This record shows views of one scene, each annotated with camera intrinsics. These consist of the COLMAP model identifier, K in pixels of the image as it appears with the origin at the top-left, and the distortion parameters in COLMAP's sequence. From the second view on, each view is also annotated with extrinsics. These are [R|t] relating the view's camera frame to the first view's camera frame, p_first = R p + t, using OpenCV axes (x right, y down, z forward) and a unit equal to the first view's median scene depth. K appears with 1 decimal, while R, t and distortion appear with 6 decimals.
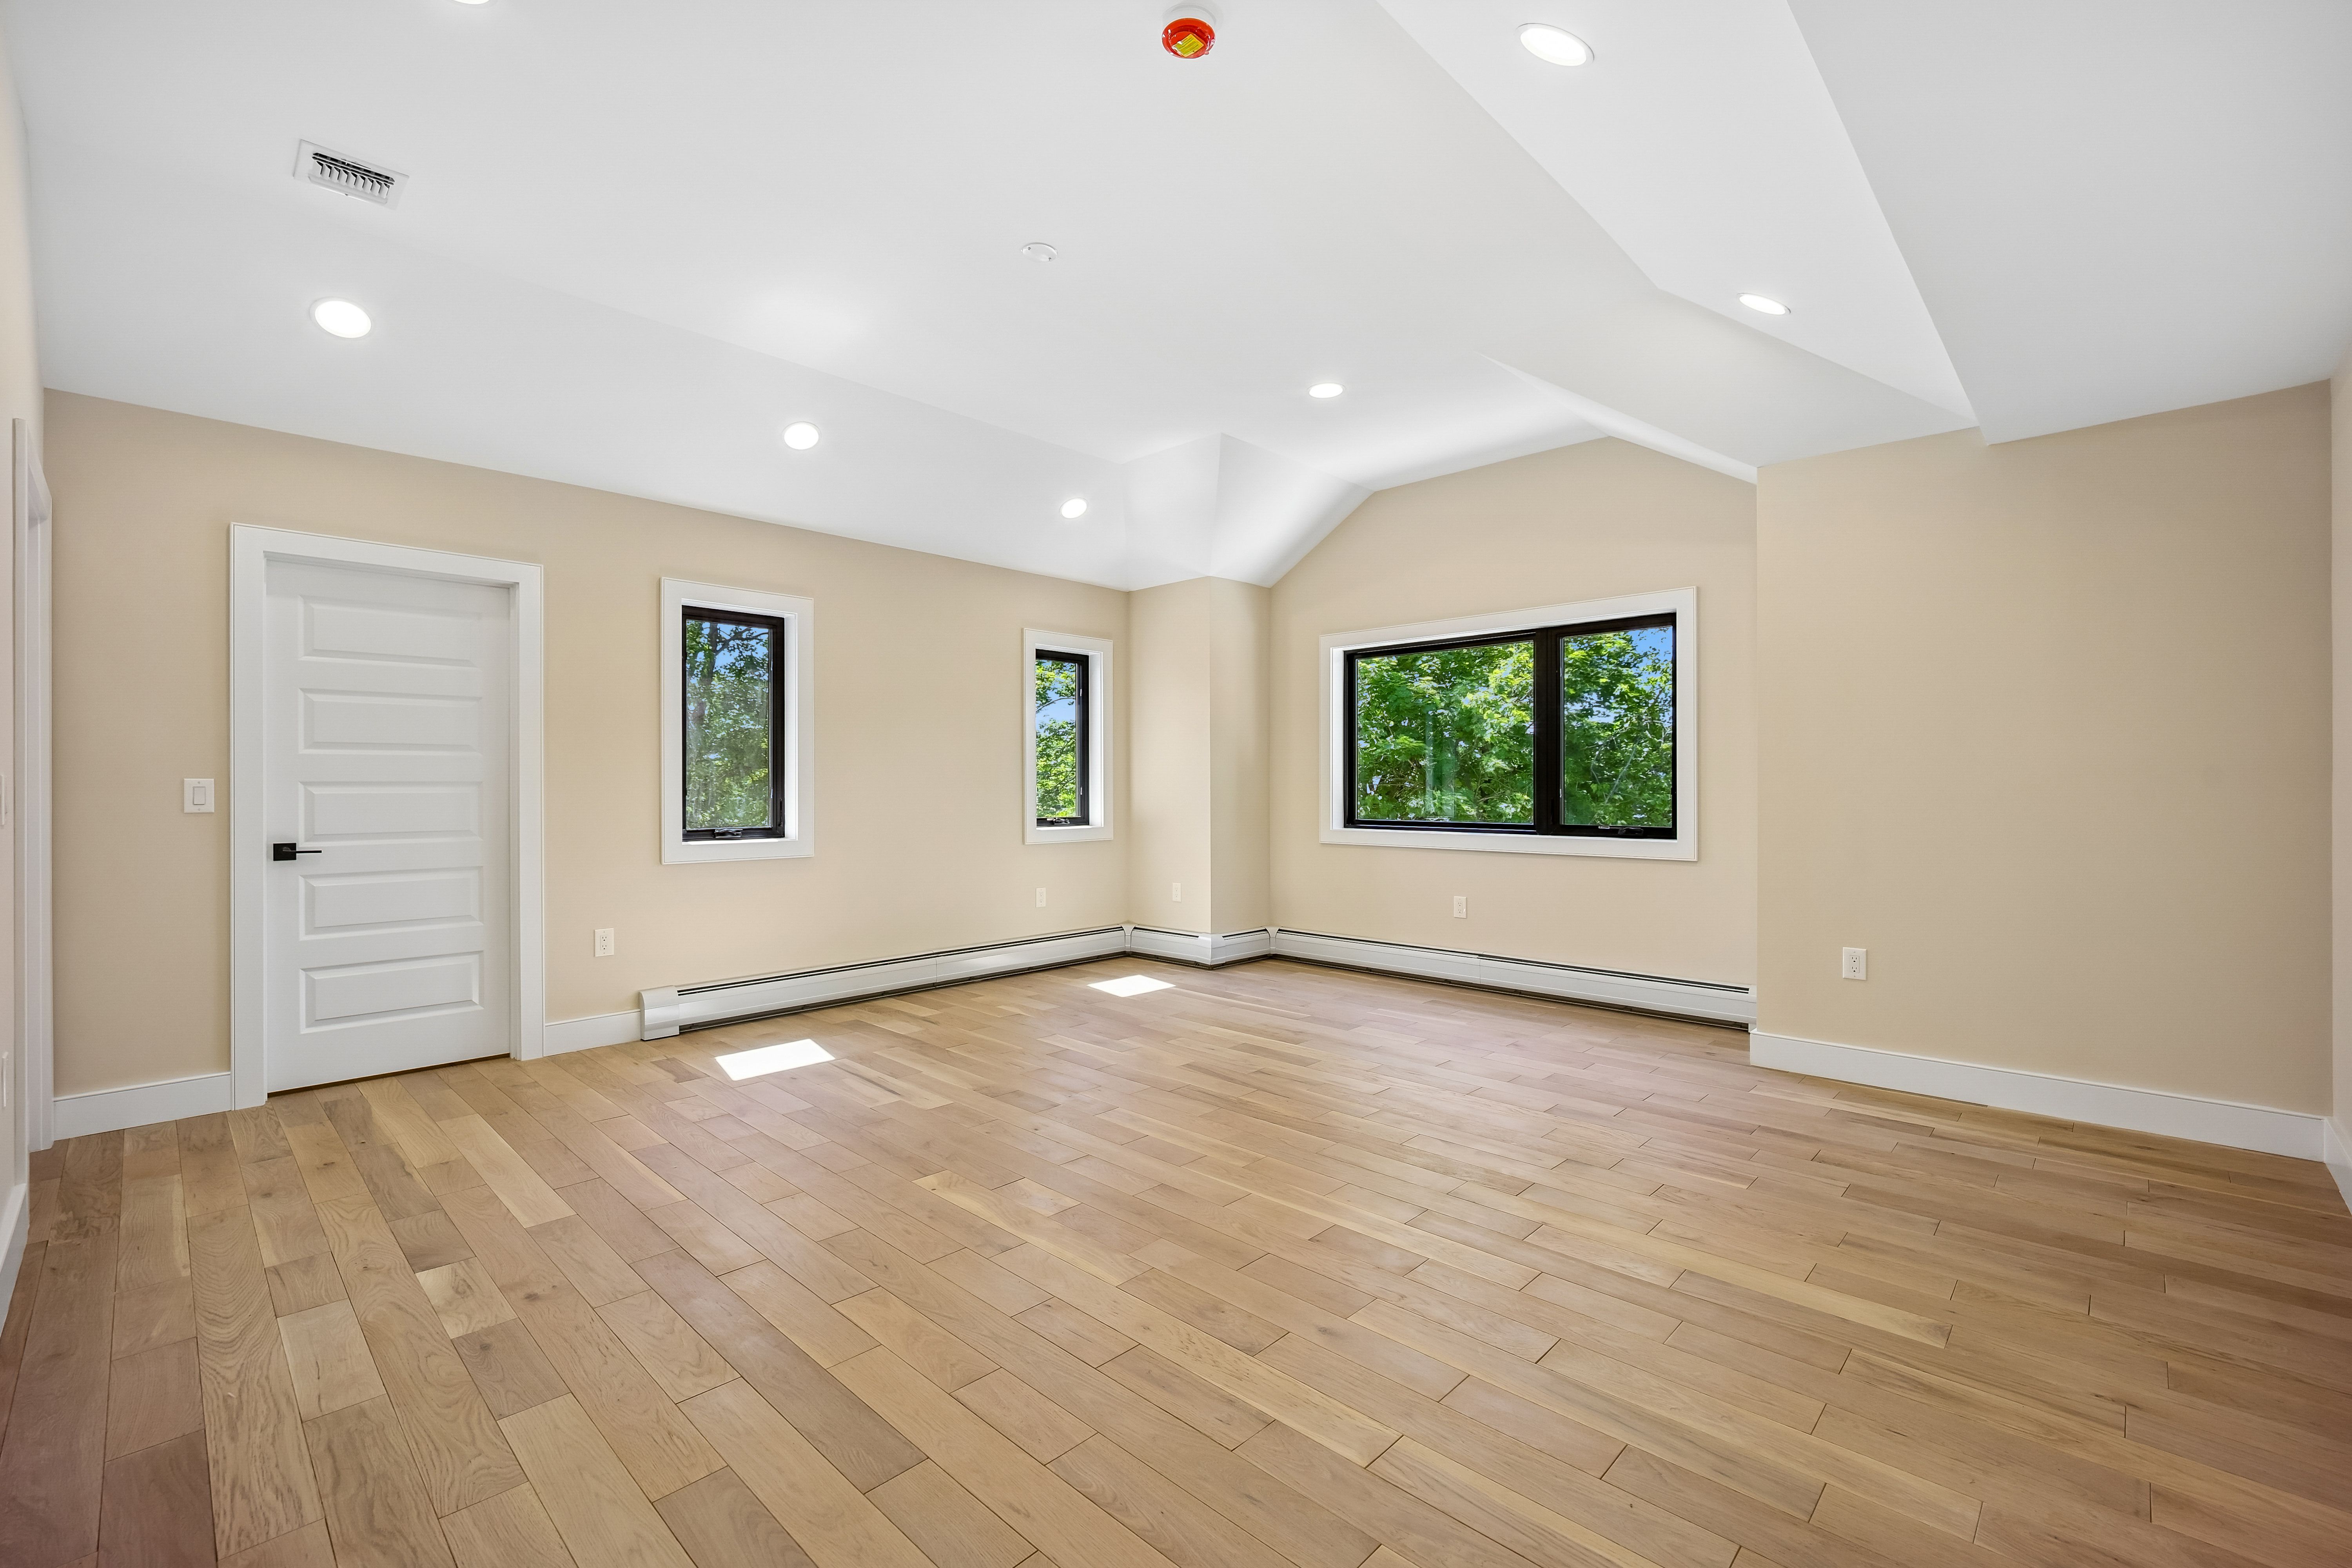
lens RADIAL K [[992.0, 0, 1186.4], [0, 992.0, 789.1], [0, 0, 1]] dist [0.000260, -0.000141]
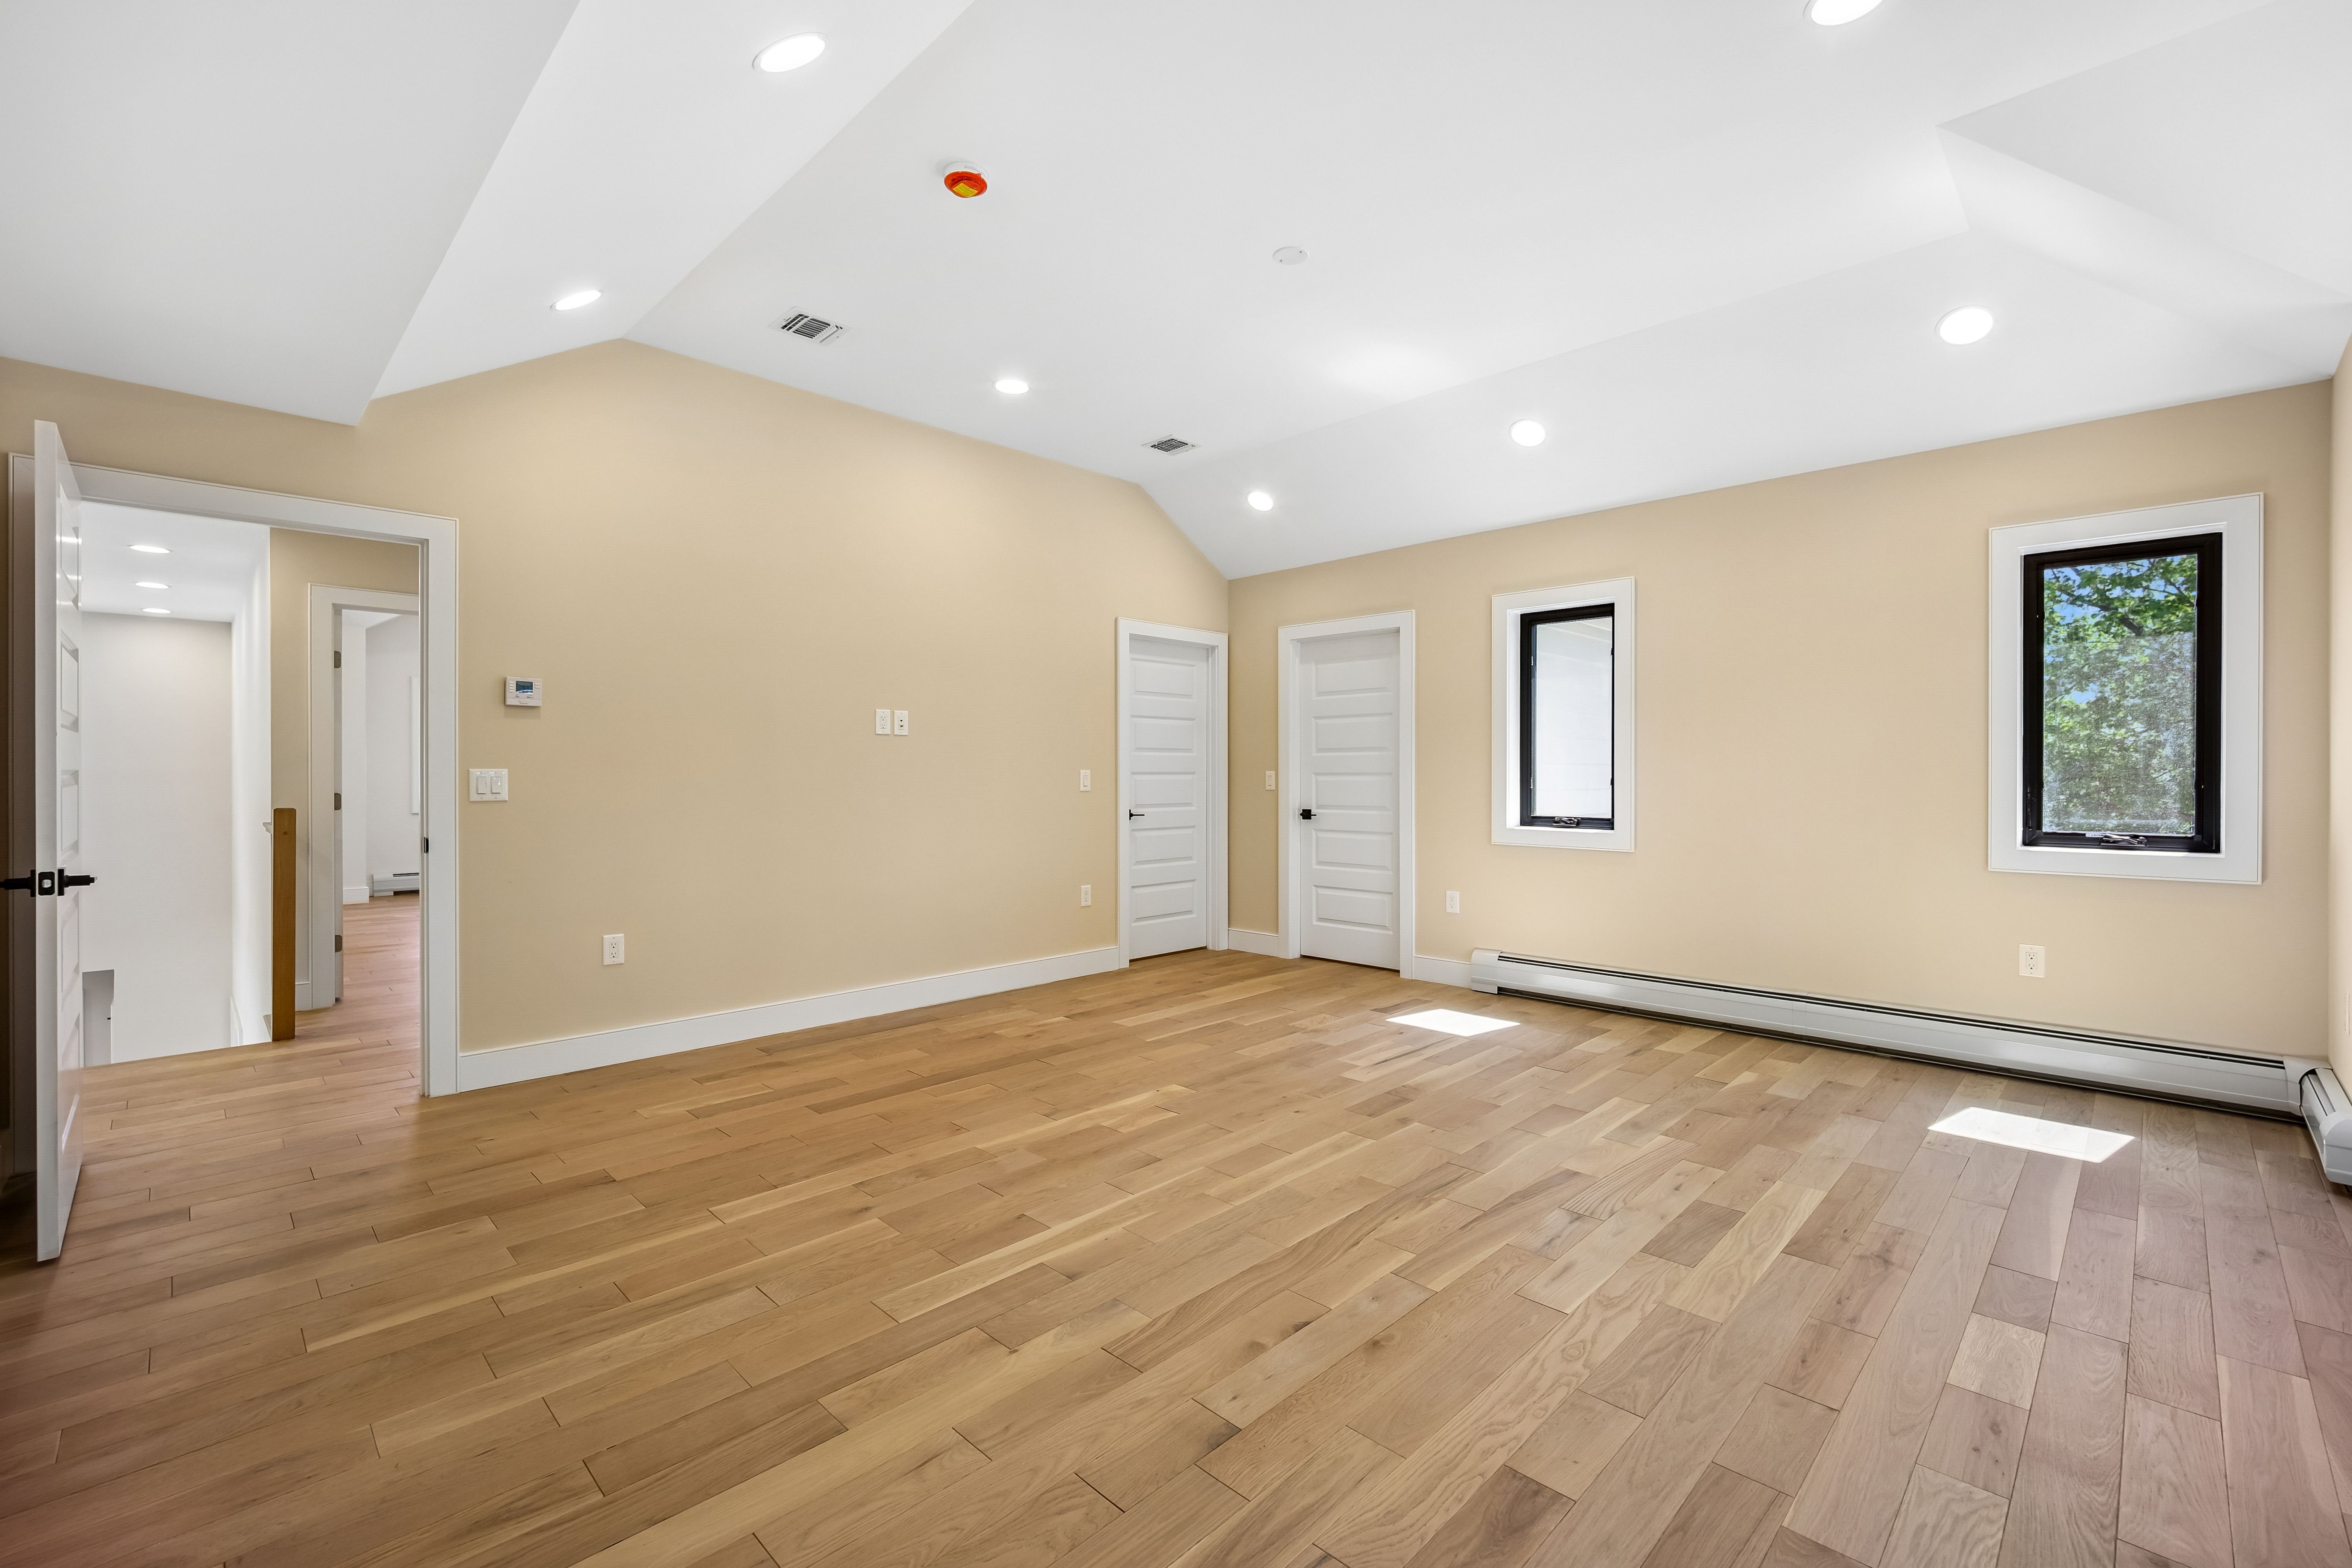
lens RADIAL K [[1000.7, 0, 1176.0], [0, 1000.7, 784.0], [0, 0, 1]] dist [0.000650, 0.000584]
pose [[-0.018716, 0.011306, -0.999761, 0.988429], [-0.004912, 0.999923, 0.011400, -0.008408], [0.999813, 0.005125, -0.018659, 0.998653]]
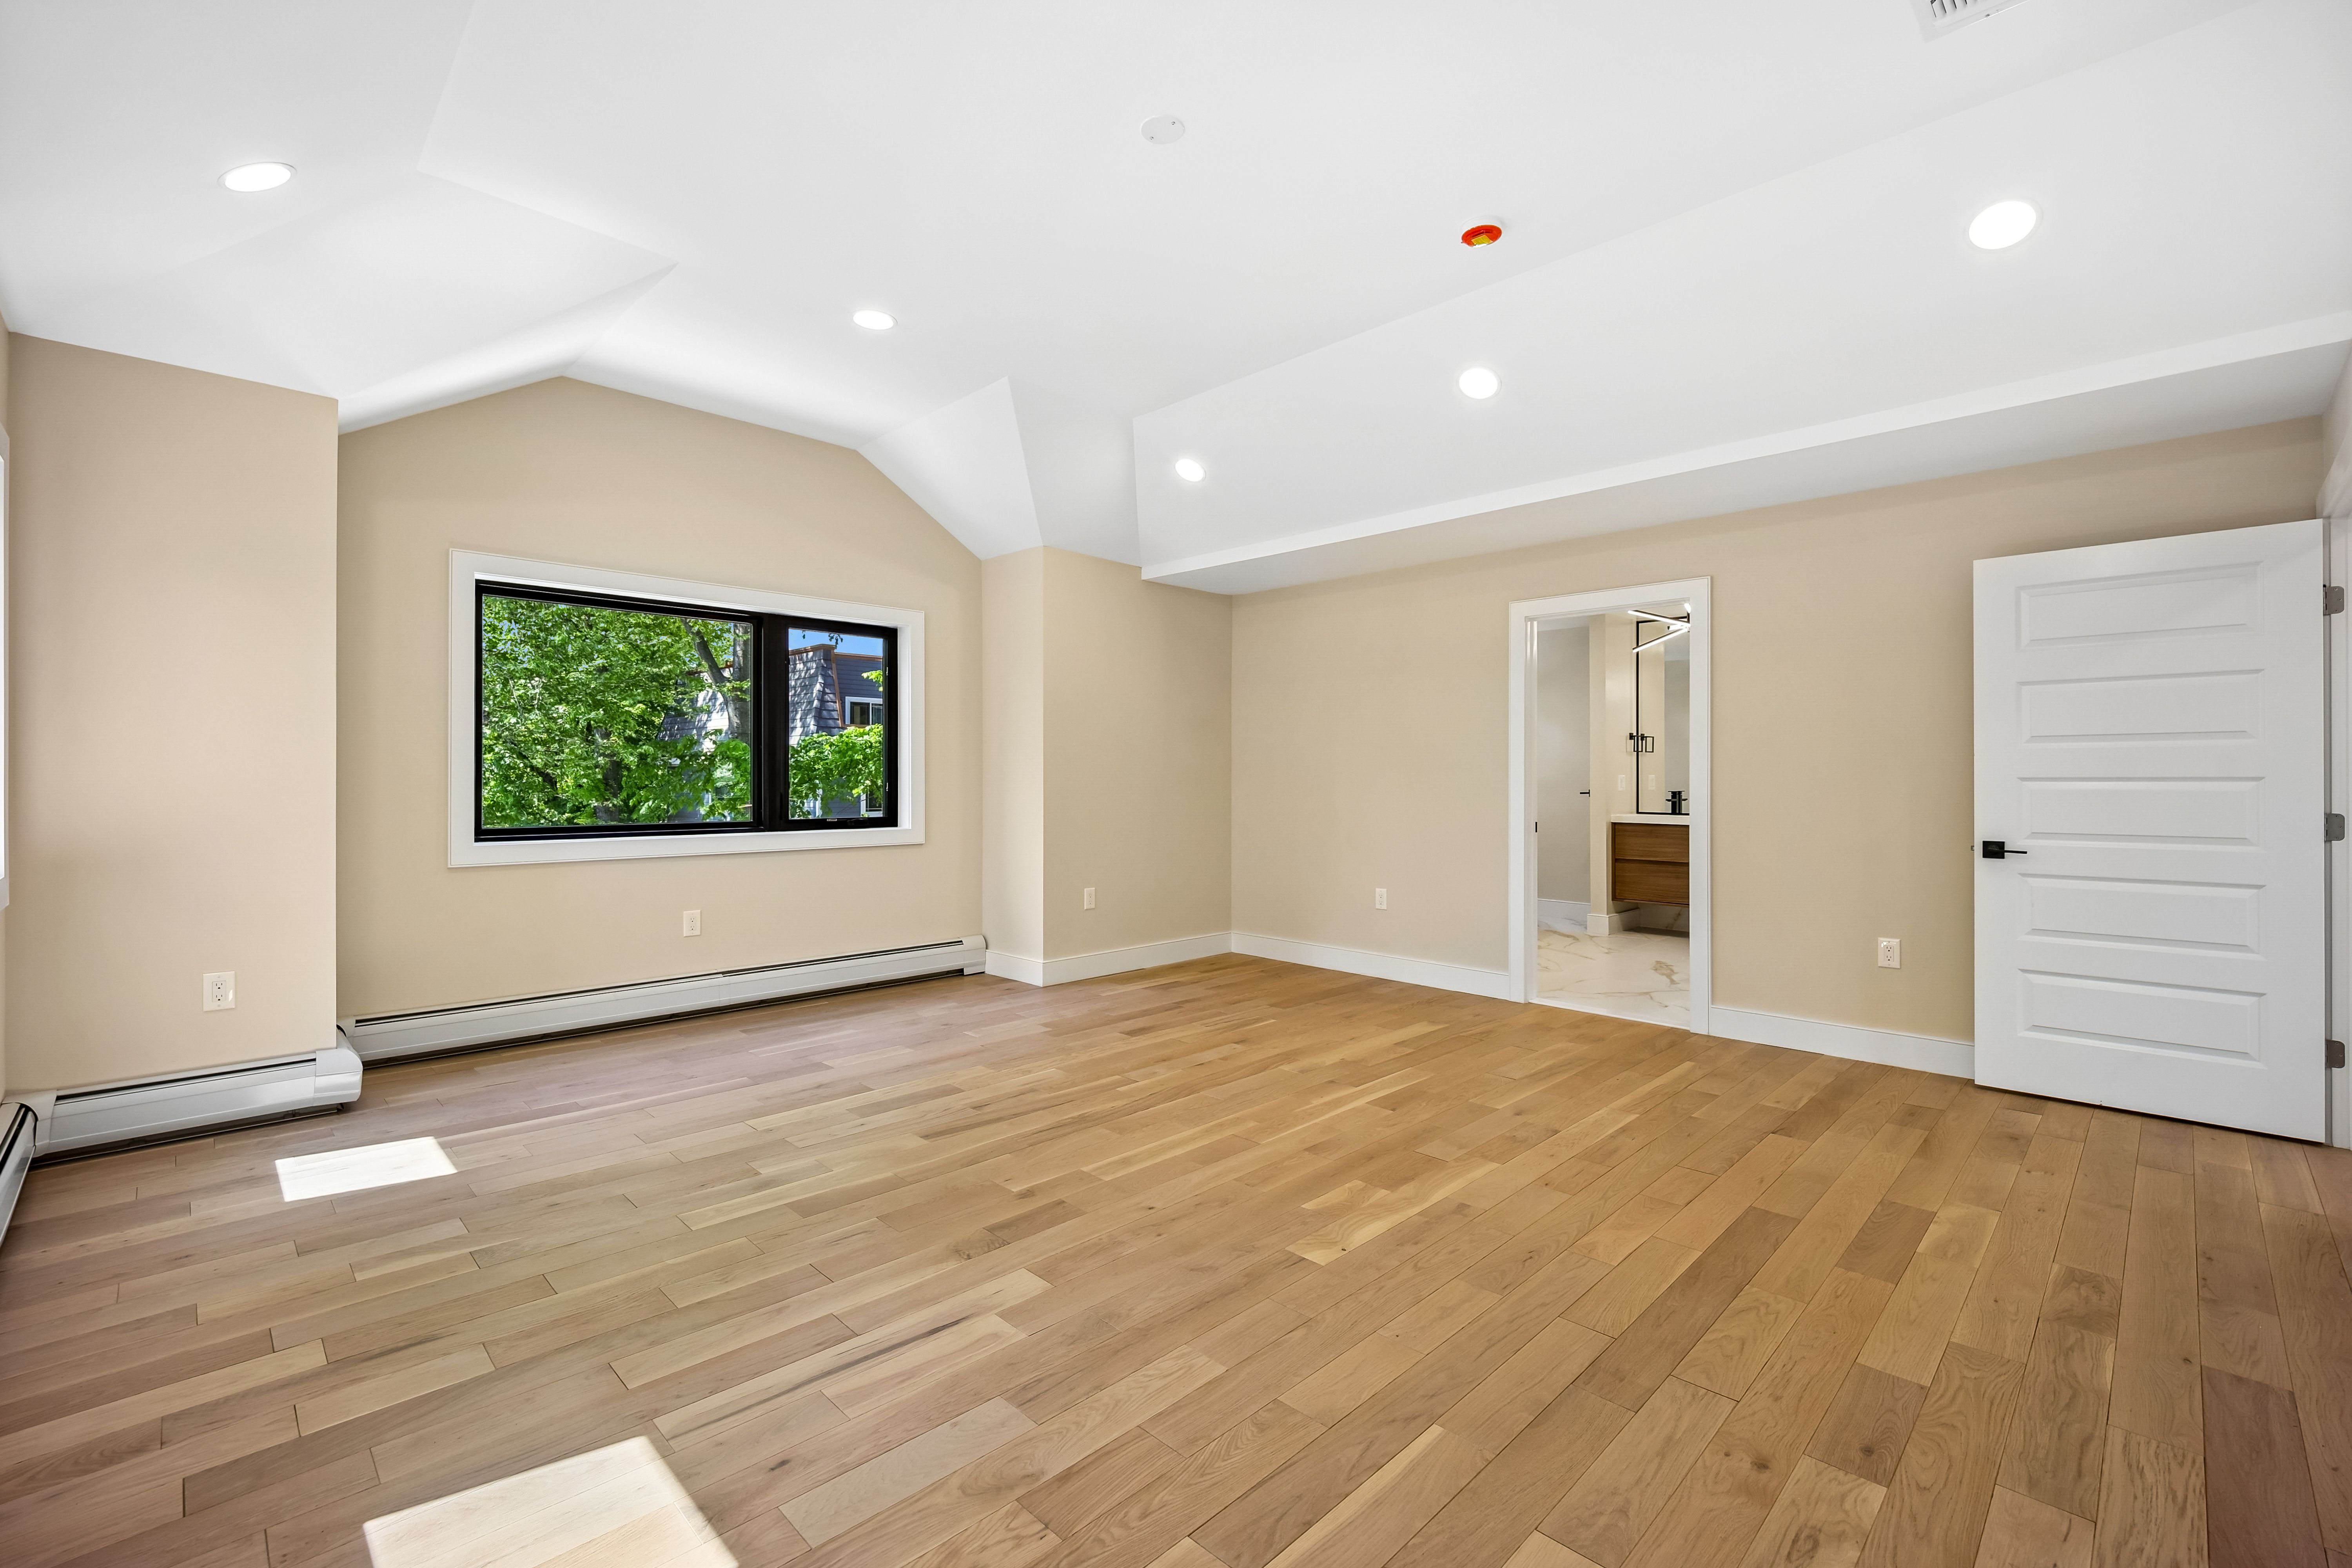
lens RADIAL K [[1000.7, 0, 1176.0], [0, 1000.7, 784.0], [0, 0, 1]] dist [0.000650, 0.000584]
pose [[0.025937, -0.003839, 0.999656, -1.075355], [0.002568, 0.999990, 0.003774, -0.004406], [-0.999660, 0.002469, 0.025946, 1.071897]]
